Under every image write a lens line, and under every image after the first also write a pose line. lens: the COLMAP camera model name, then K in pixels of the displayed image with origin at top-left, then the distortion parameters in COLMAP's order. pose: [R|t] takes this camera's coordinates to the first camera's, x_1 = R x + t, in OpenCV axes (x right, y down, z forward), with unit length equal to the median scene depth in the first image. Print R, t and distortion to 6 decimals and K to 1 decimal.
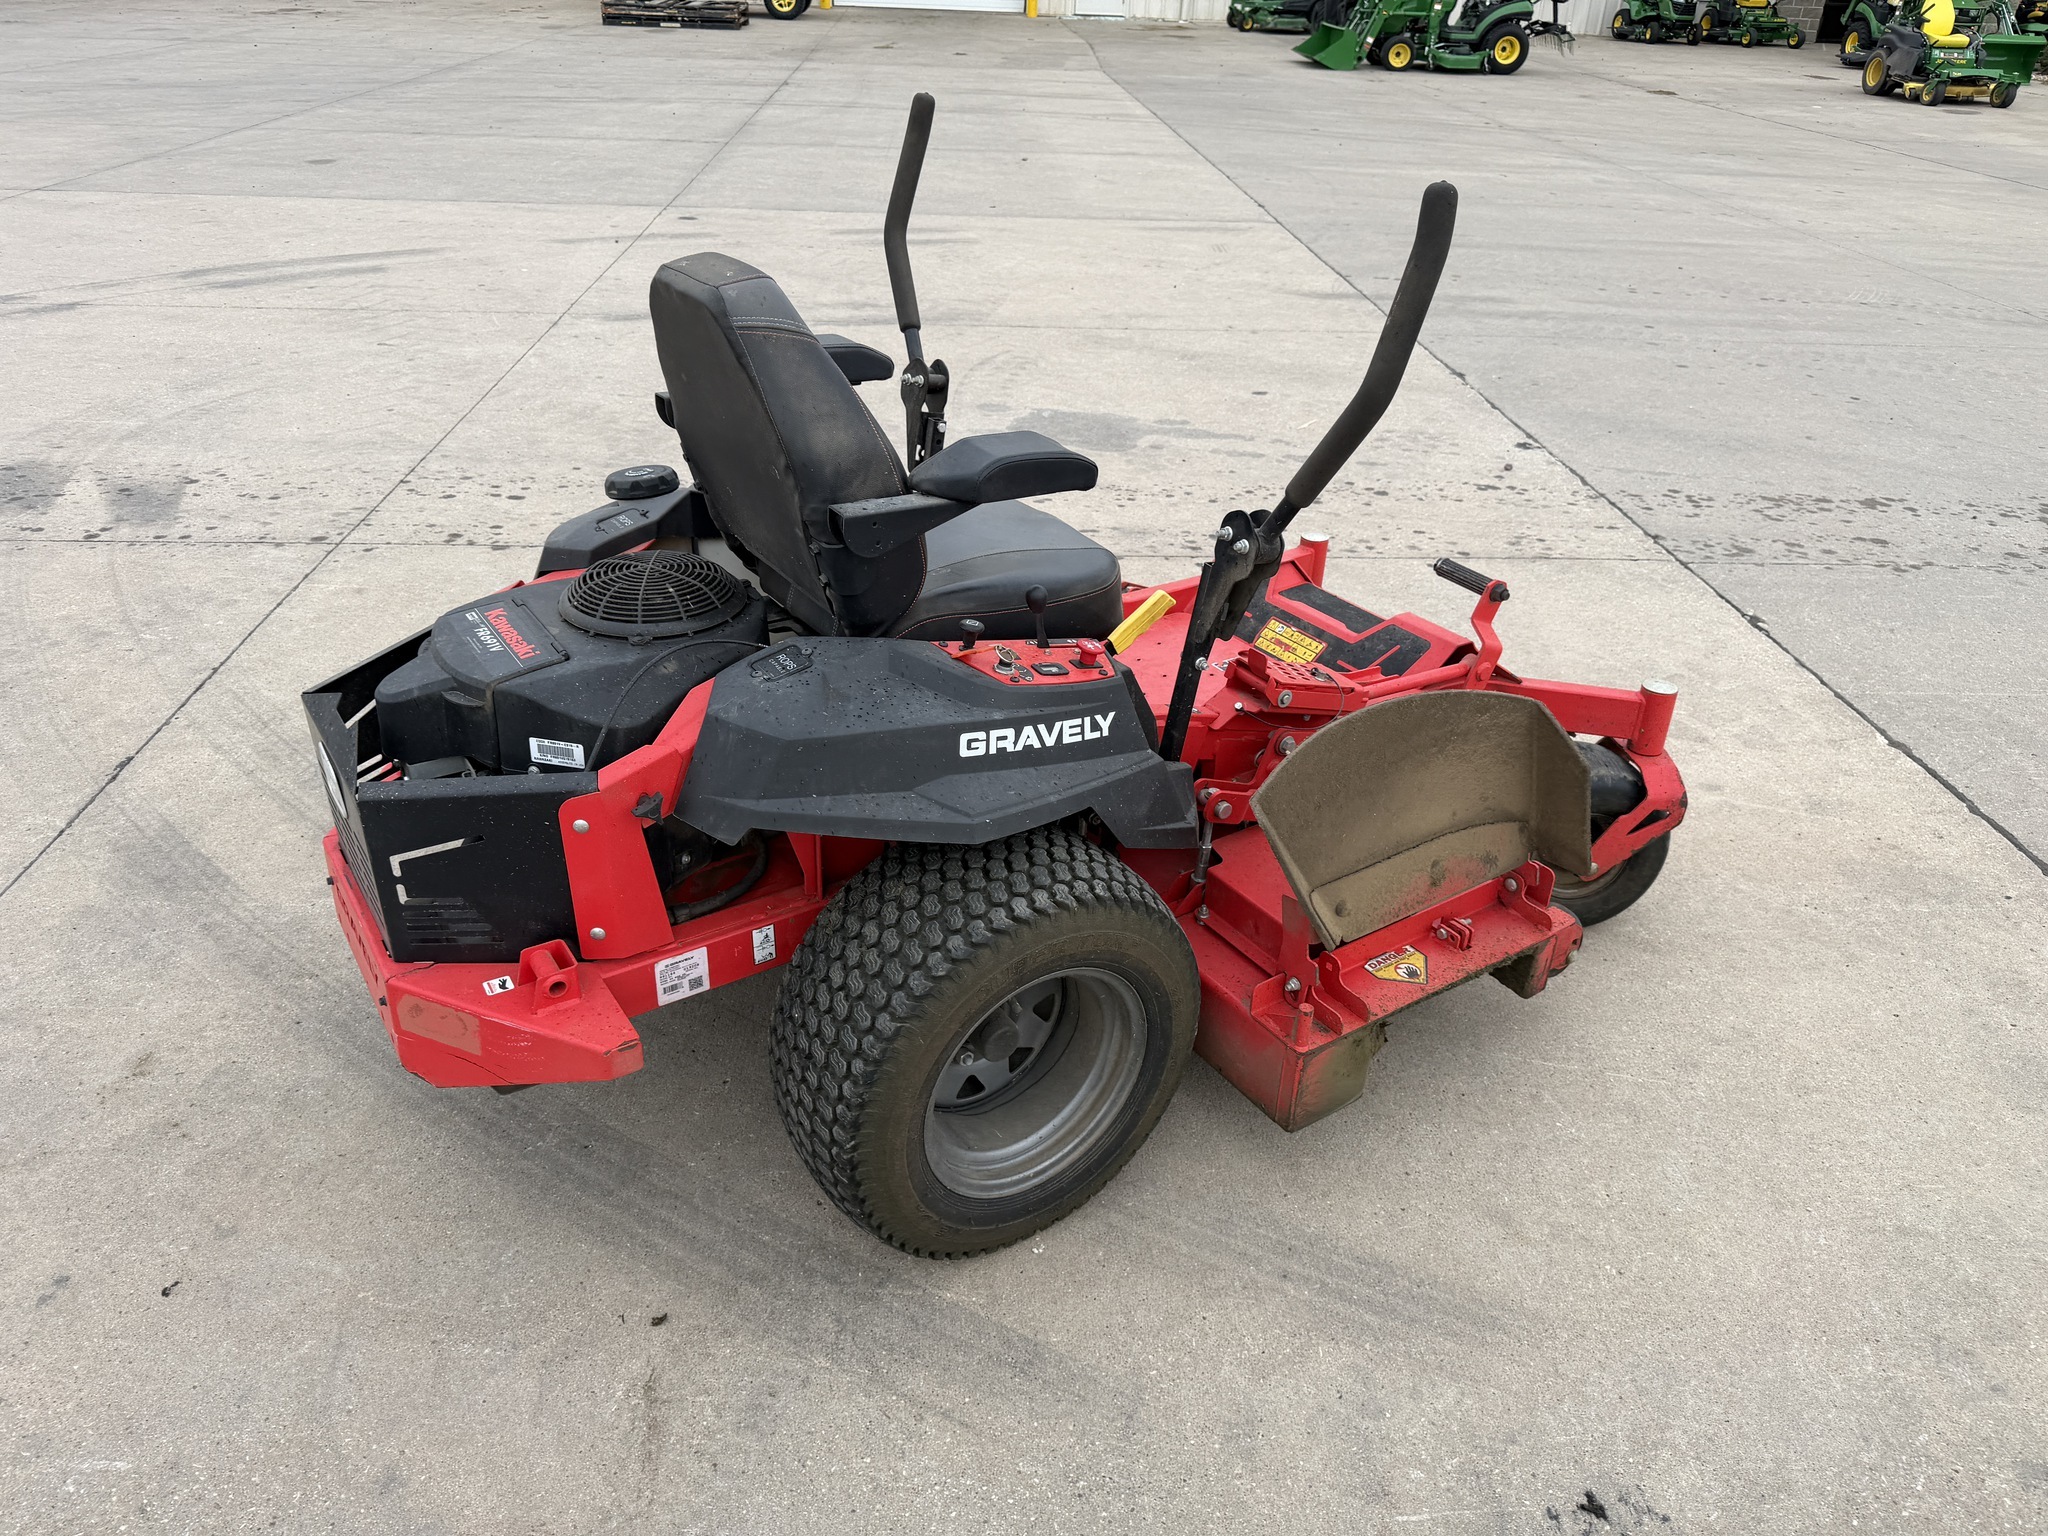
lens RADIAL K [[1463.5, 0, 1022.8], [0, 1463.5, 732.2], [0, 0, 1]] dist [0.008758, -0.016068]
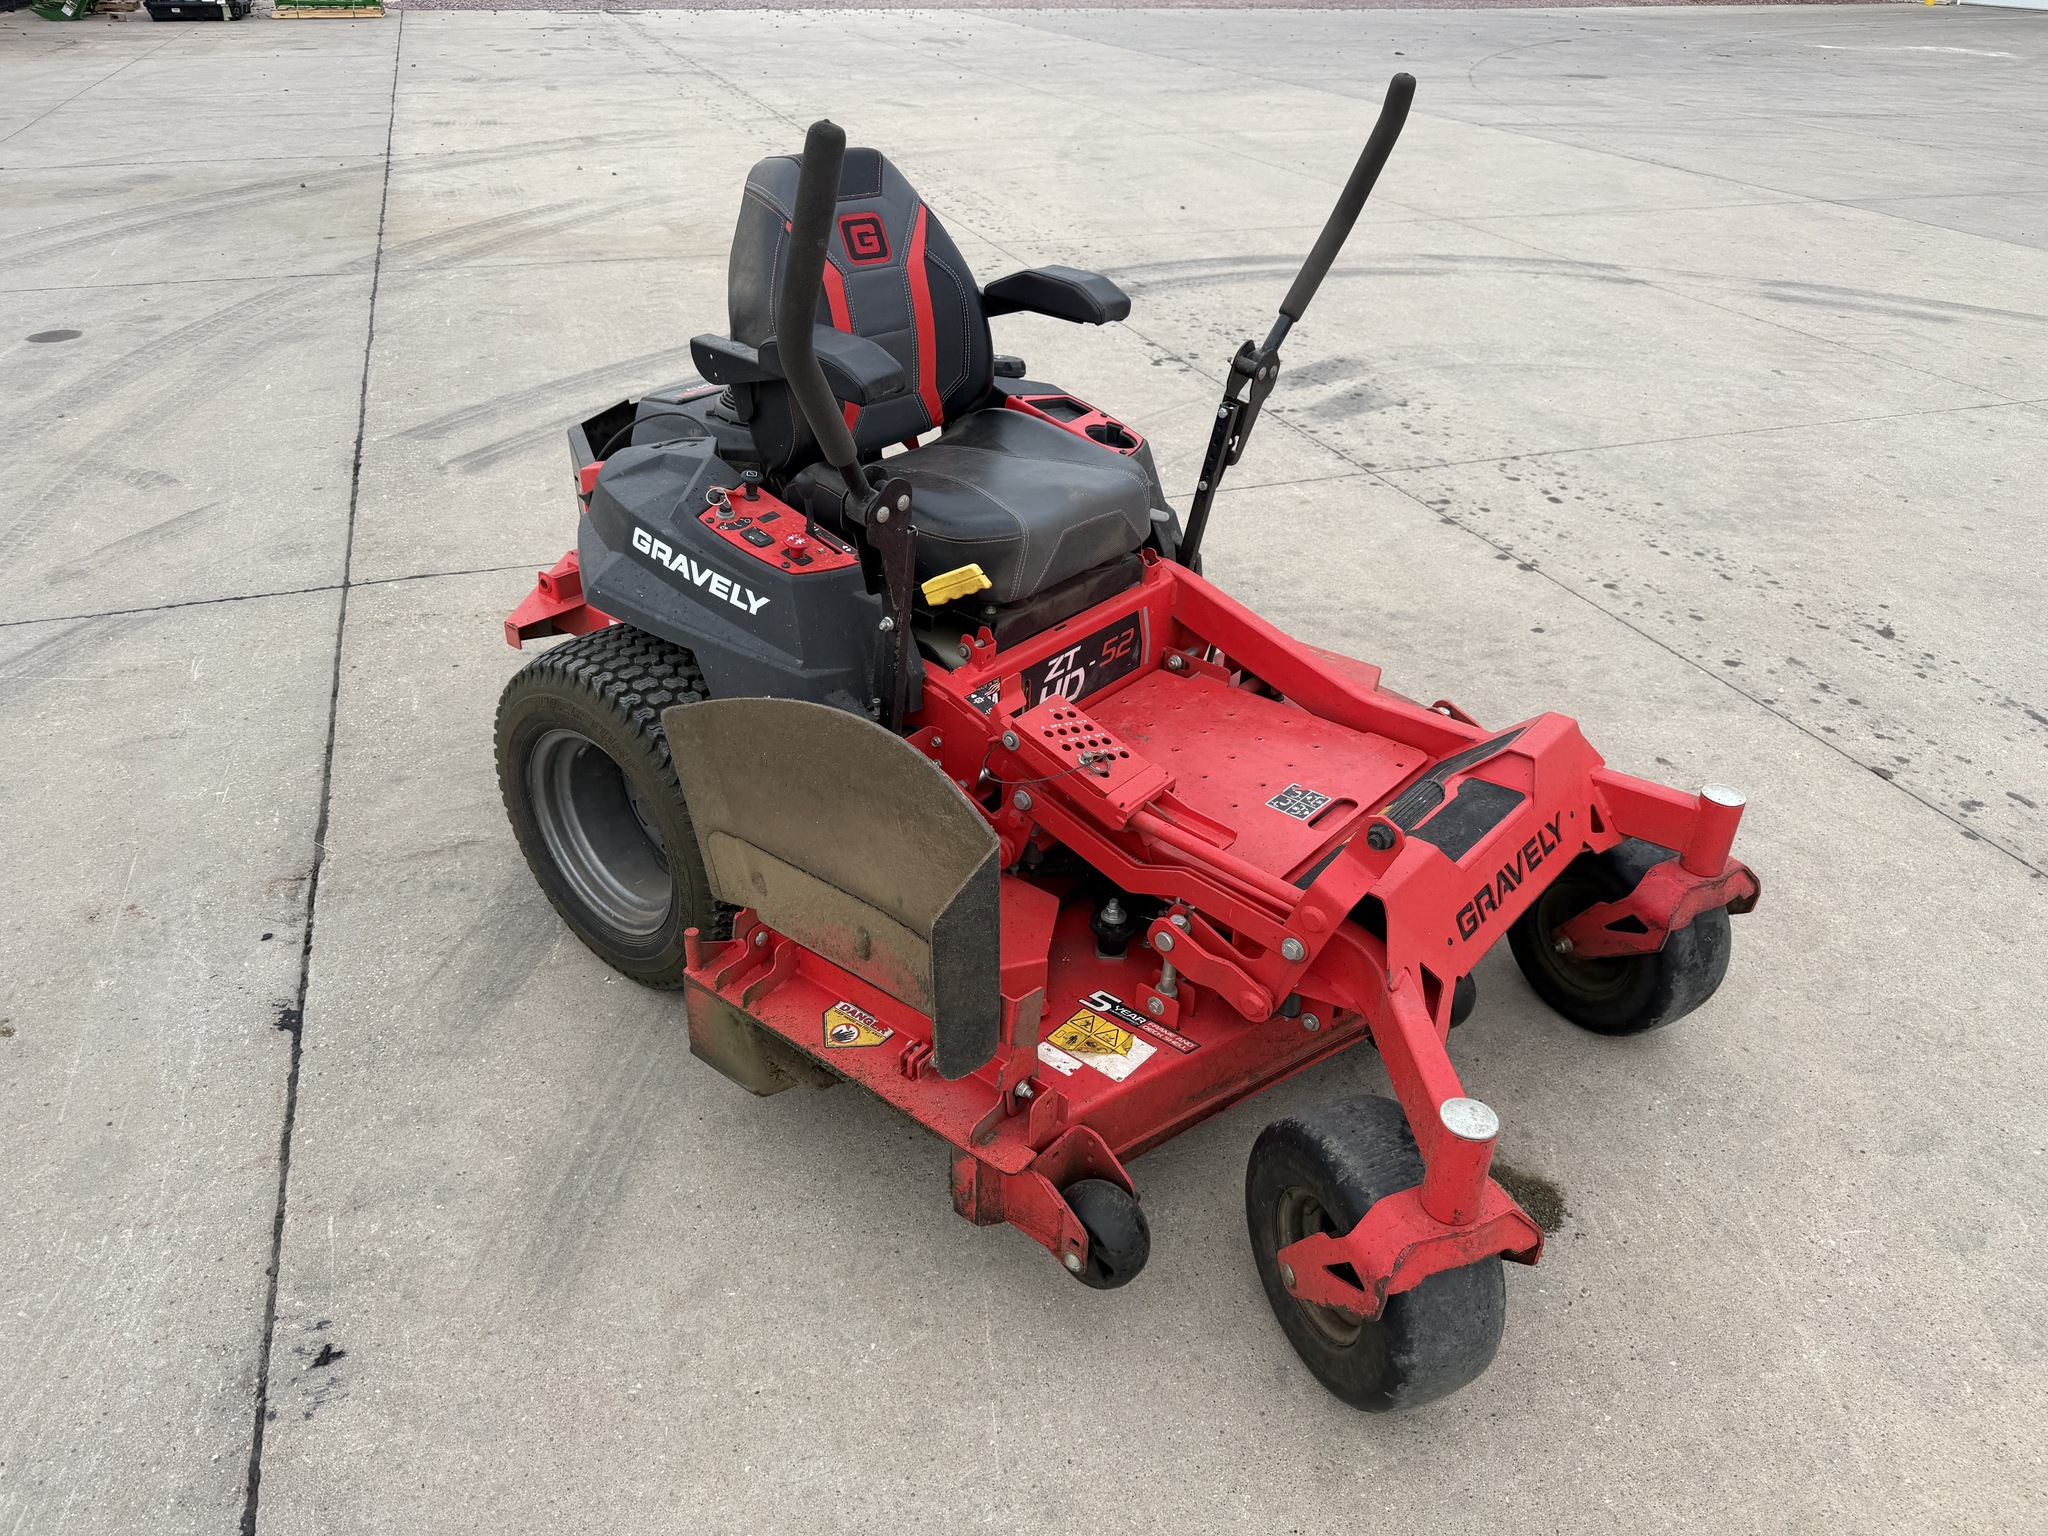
lens RADIAL K [[1441.9, 0, 1034.0], [0, 1441.9, 767.8], [0, 0, 1]] dist [0.000200, -0.005586]
pose [[0.298161, 0.465219, -0.833469, 0.846058], [-0.468580, 0.832068, 0.296810, -0.252420], [0.831585, 0.302050, 0.466083, 0.575750]]
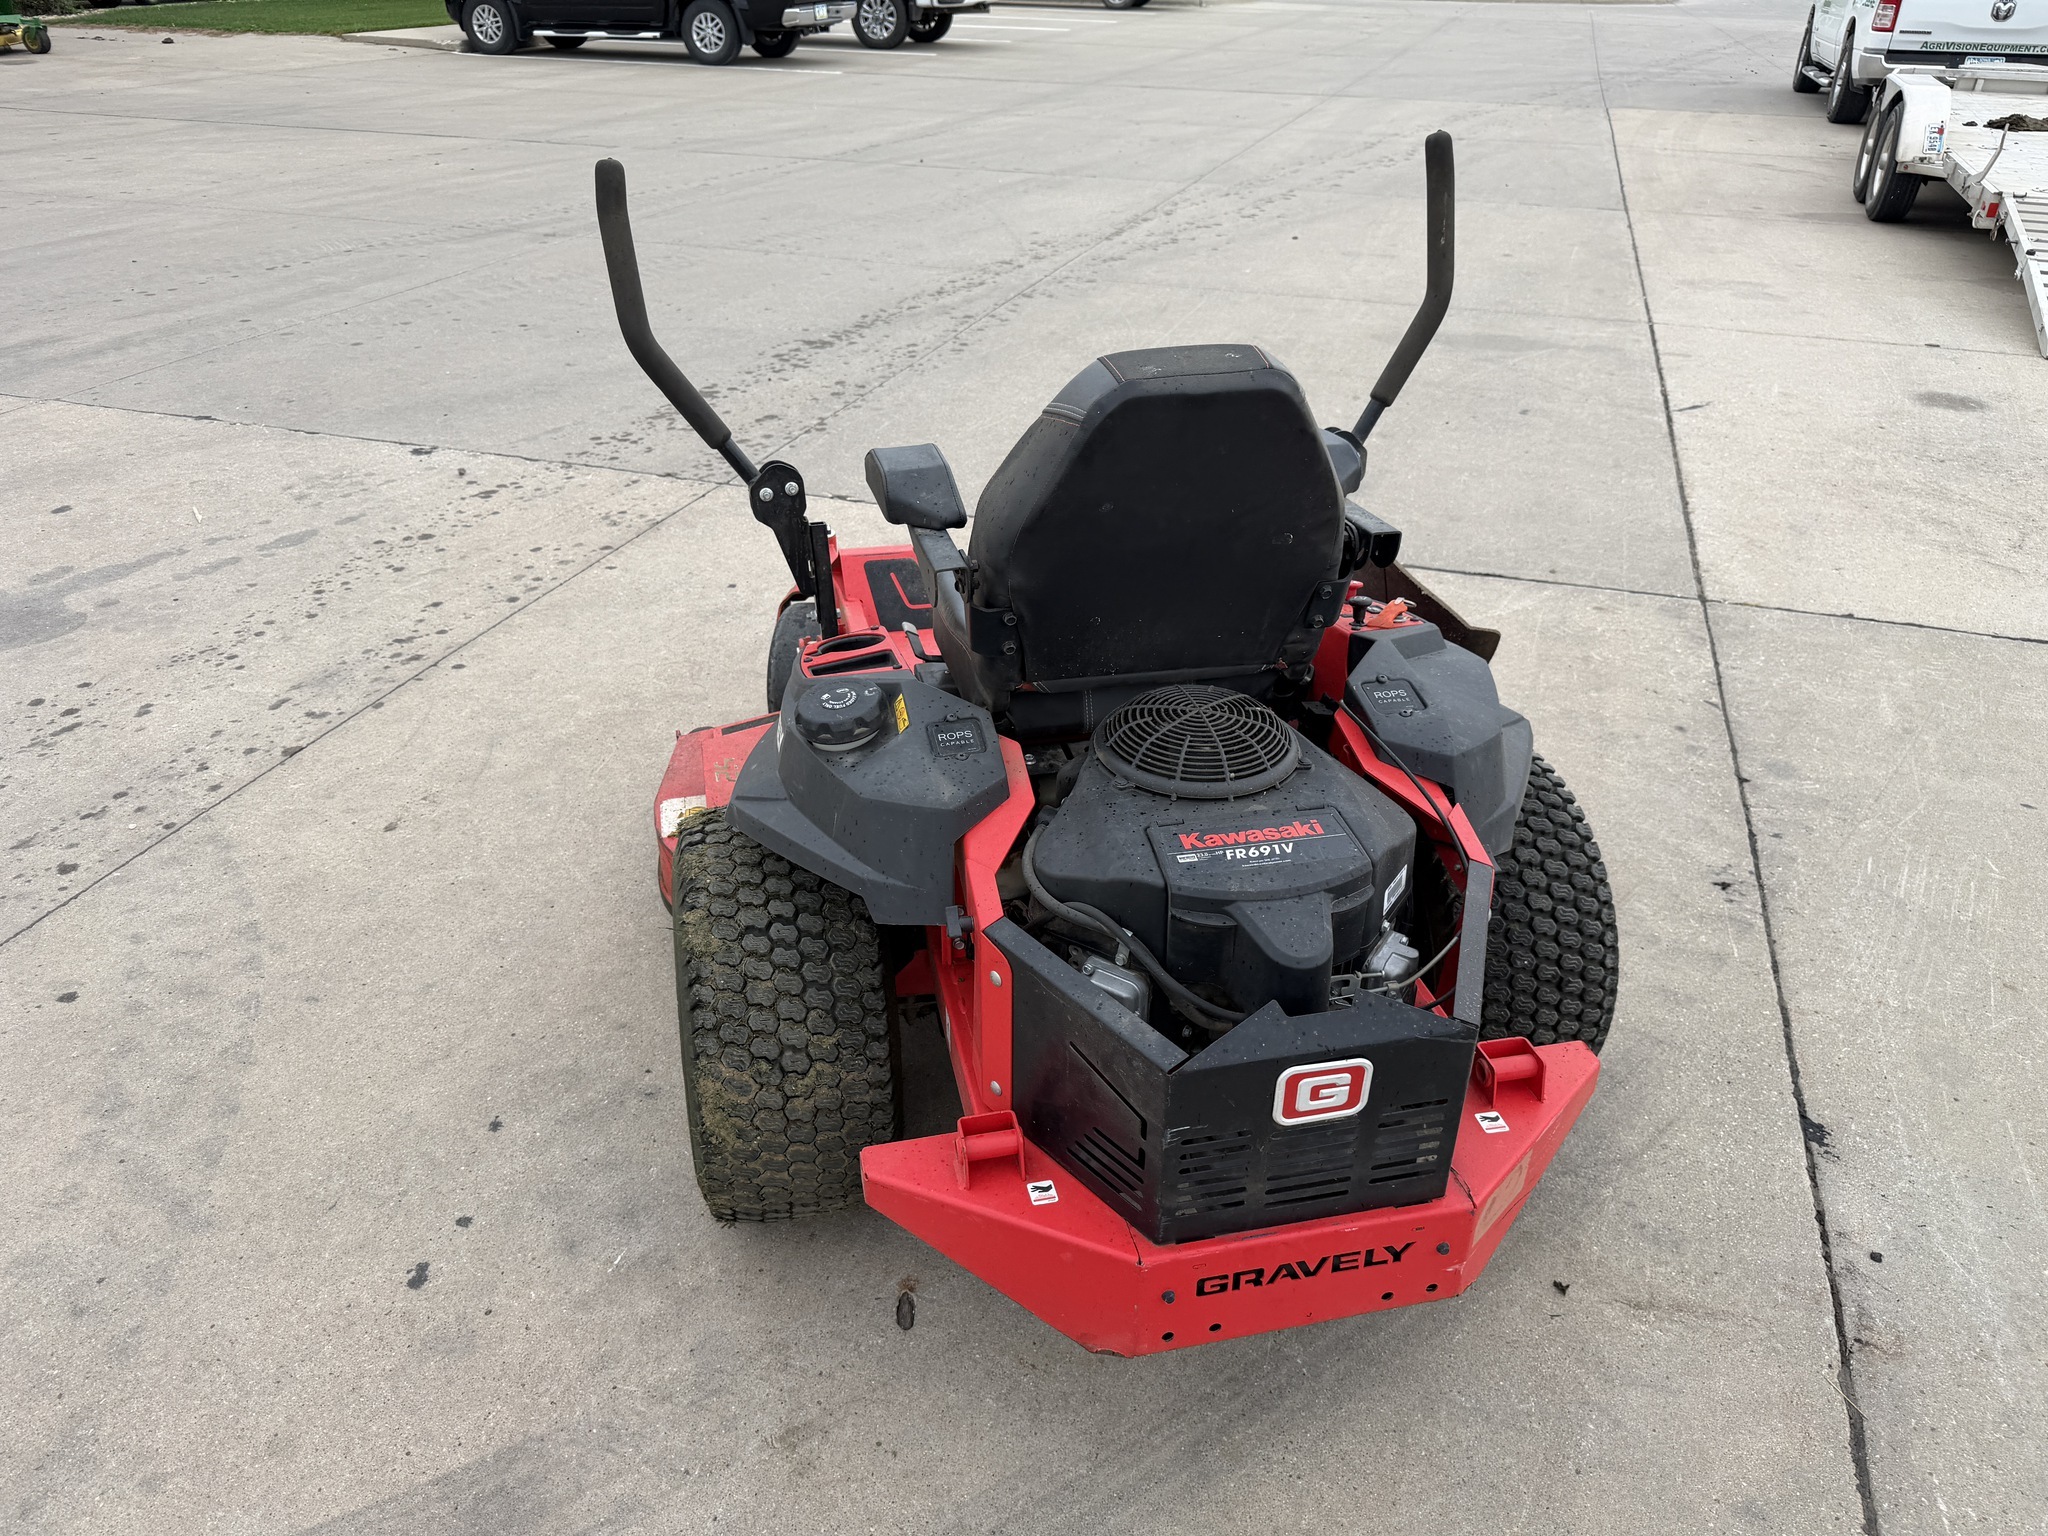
lens RADIAL K [[1461.4, 0, 1024.9], [0, 1461.4, 771.0], [0, 0, 1]] dist [0.000585, -0.006719]
pose [[0.360815, -0.495583, 0.790069, -0.816250], [0.448807, 0.834861, 0.318715, -0.333395], [-0.817548, 0.239592, 0.523652, 0.527530]]
